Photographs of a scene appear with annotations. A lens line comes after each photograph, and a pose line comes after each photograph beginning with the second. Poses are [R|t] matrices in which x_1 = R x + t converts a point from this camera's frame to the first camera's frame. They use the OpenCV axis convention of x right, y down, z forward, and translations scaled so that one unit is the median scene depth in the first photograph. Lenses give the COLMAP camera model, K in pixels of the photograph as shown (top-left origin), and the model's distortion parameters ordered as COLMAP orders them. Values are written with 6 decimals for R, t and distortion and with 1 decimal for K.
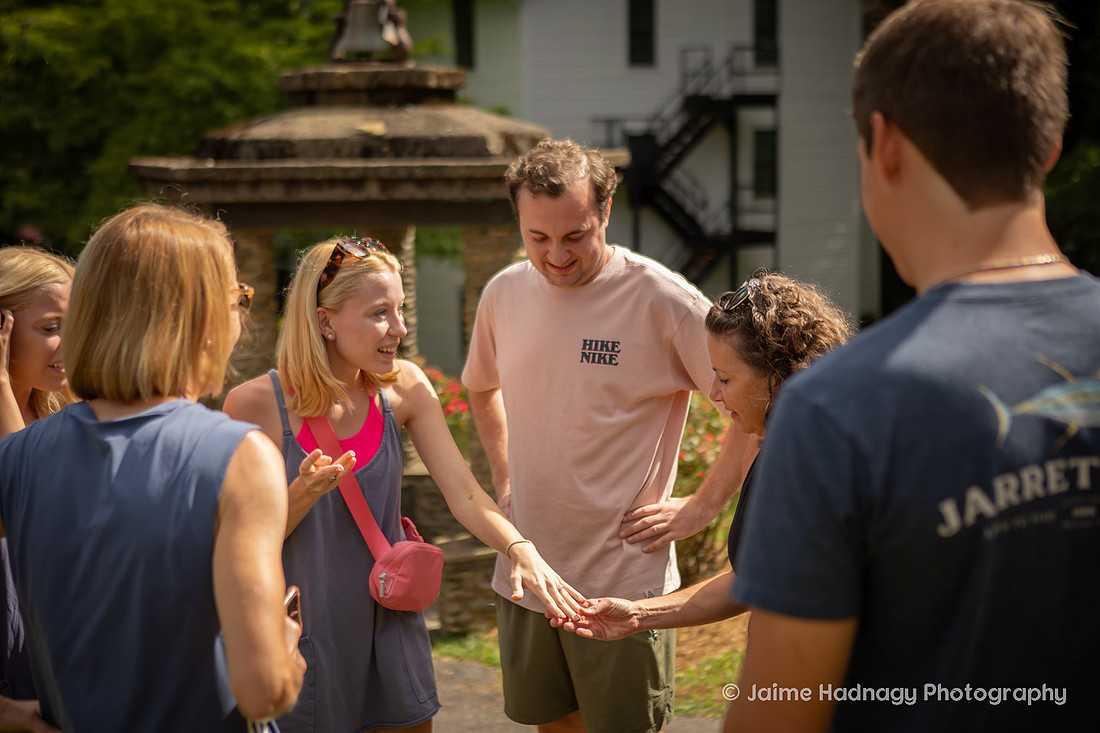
lens RADIAL K [[1819.4, 0, 599.3], [0, 1819.4, 388.3], [0, 0, 1]] dist [0.067415, 0.000000]
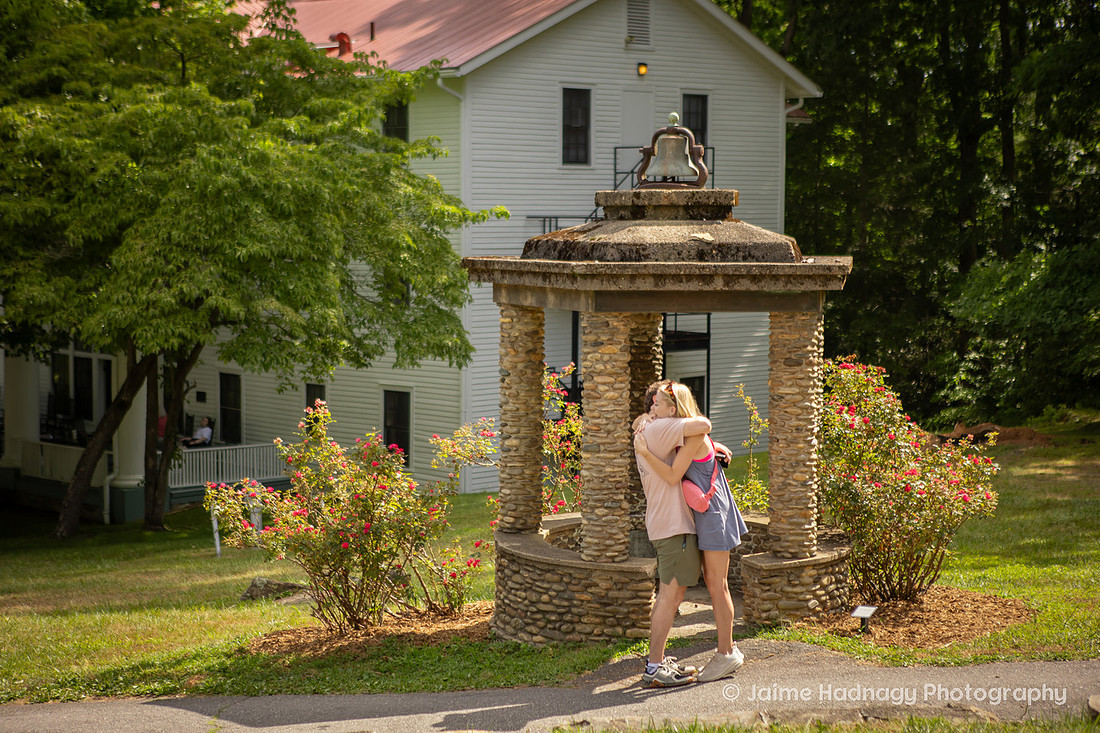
lens RADIAL K [[2145.7, 0, 539.9], [0, 2145.7, 362.5], [0, 0, 1]] dist [0.198604, 0.000000]
pose [[0.996041, 0.013173, 0.087910, -0.361451], [-0.006415, 0.997032, -0.076720, 0.064184], [-0.088659, 0.075852, 0.993170, -0.497315]]
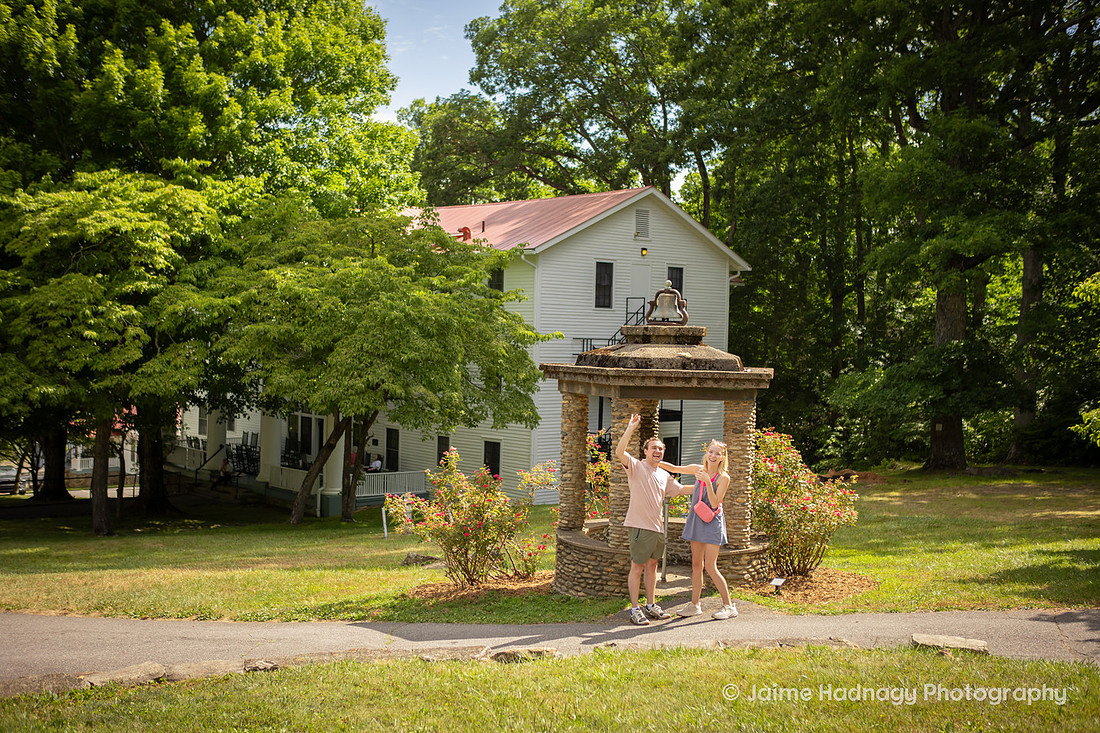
lens RADIAL K [[1301.5, 0, 539.5], [0, 1301.5, 364.4], [0, 0, 1]] dist [-0.033741, 0.000000]
pose [[0.997533, 0.038553, 0.058657, -0.375296], [-0.031127, 0.991966, -0.122618, 0.063413], [-0.062913, 0.120489, 0.990719, -0.515116]]
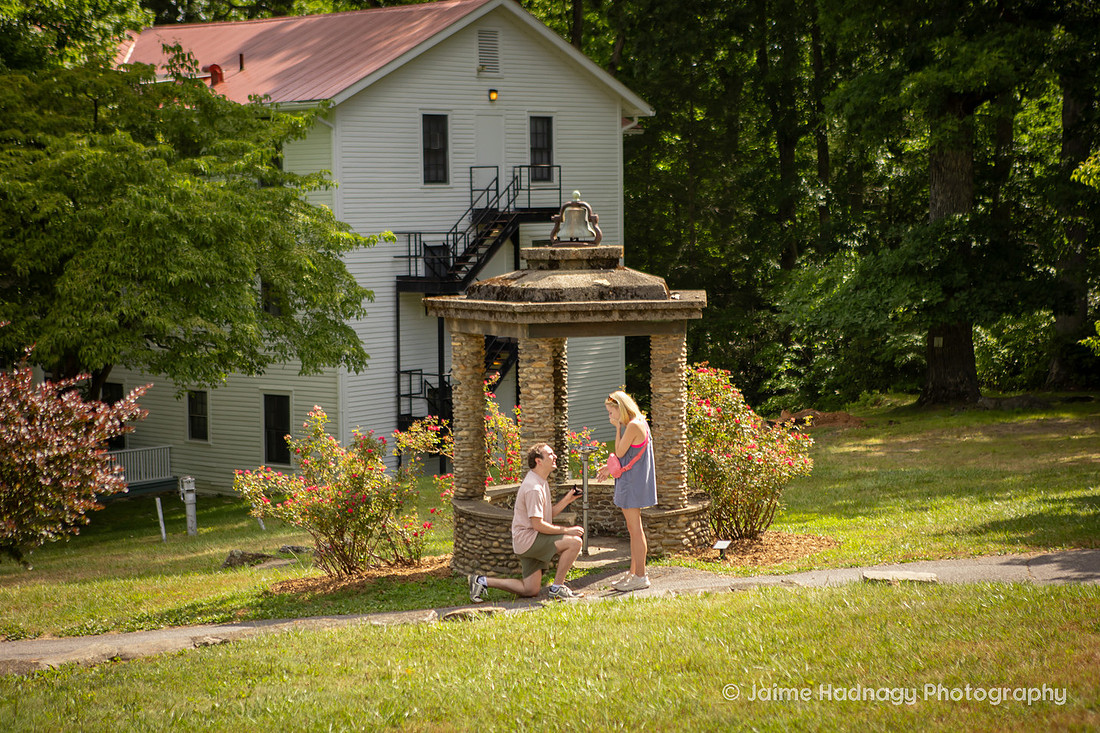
lens RADIAL K [[2274.2, 0, 544.8], [0, 2274.2, 348.4], [0, 0, 1]] dist [0.242078, 0.000000]
pose [[0.984627, -0.010850, 0.174332, -0.559851], [0.024904, 0.996593, -0.078631, 0.098712], [-0.172885, 0.081764, 0.981542, -1.188973]]
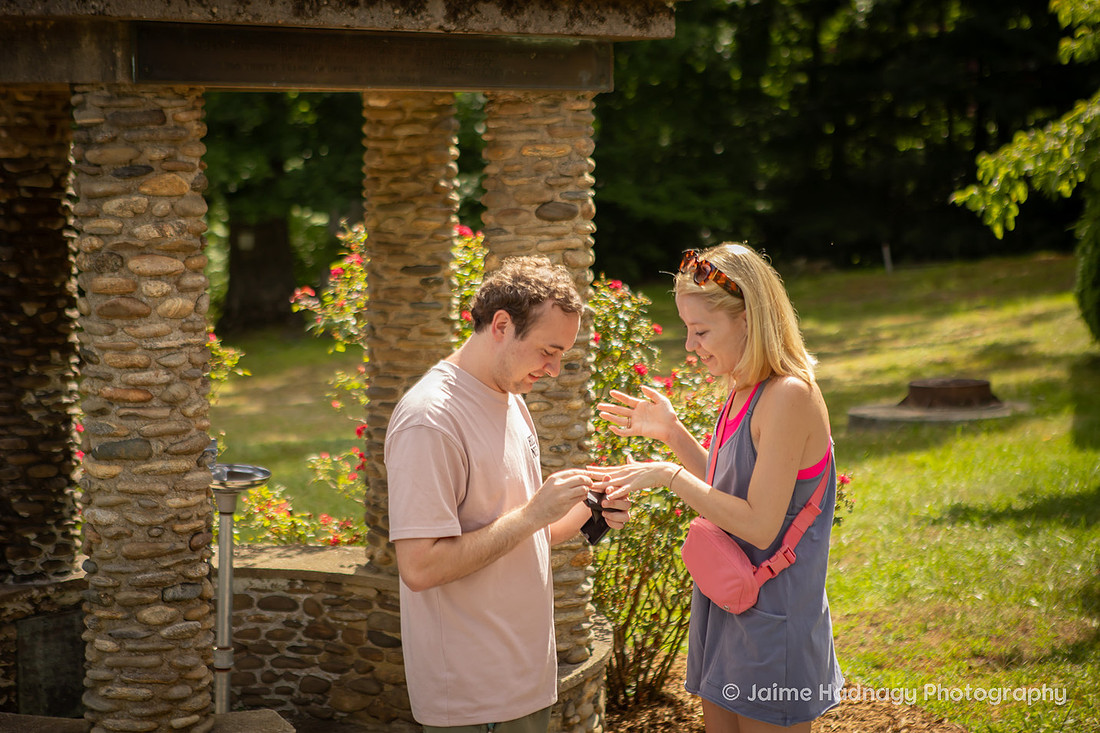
lens RADIAL K [[2243.8, 0, 564.0], [0, 2243.8, 348.4], [0, 0, 1]] dist [0.211654, 0.000000]
pose [[0.815334, -0.042112, 0.577457, -0.439566], [0.070682, 0.997131, -0.027081, 0.007758], [-0.574660, 0.062896, 0.815972, 0.418041]]
